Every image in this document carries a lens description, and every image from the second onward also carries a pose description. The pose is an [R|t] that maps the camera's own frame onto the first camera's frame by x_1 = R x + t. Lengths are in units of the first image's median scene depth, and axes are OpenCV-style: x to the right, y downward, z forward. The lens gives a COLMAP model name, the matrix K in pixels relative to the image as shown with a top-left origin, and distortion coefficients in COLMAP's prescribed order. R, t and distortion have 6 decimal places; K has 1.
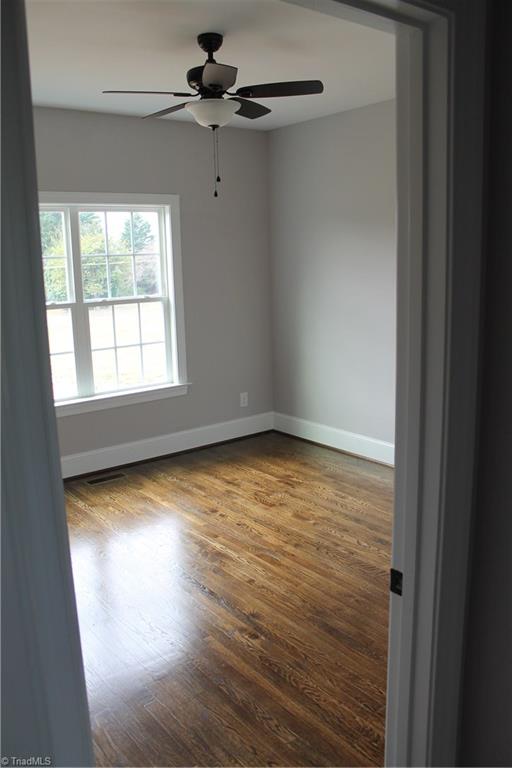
lens RADIAL K [[650.3, 0, 257.1], [0, 650.3, 384.5], [0, 0, 1]] dist [-0.119556, 0.094313]
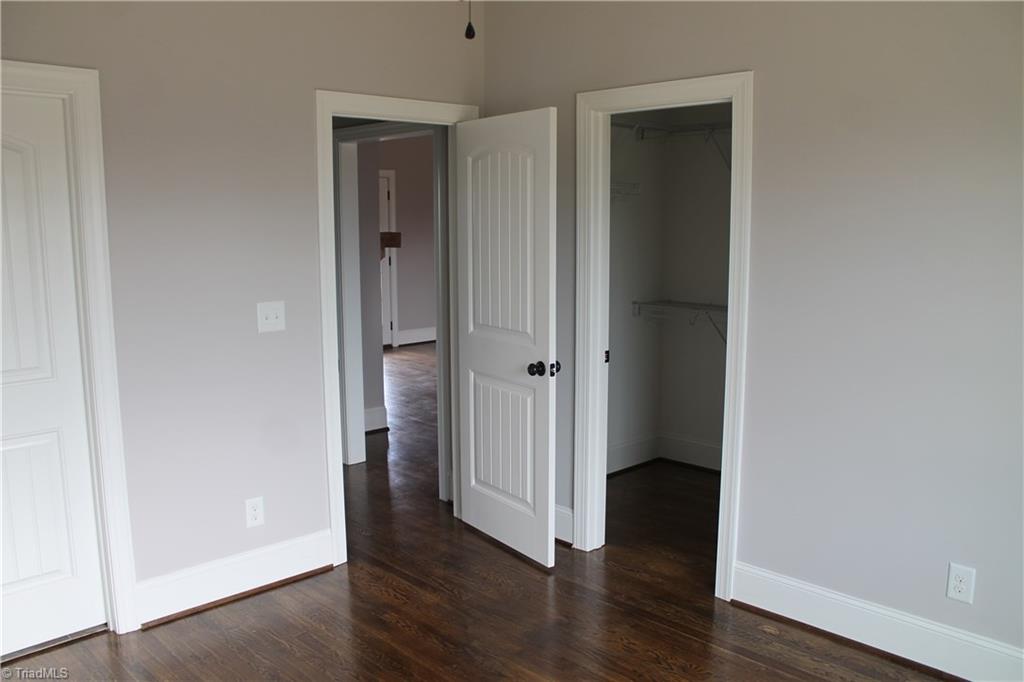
lens RADIAL K [[867.0, 0, 511.5], [0, 867.0, 341.8], [0, 0, 1]] dist [-0.119556, 0.094313]
pose [[-0.993759, 0.046001, -0.101623, -0.041097], [0.008271, 0.938890, 0.344118, -0.491445], [0.111243, 0.341130, -0.933411, 2.521700]]
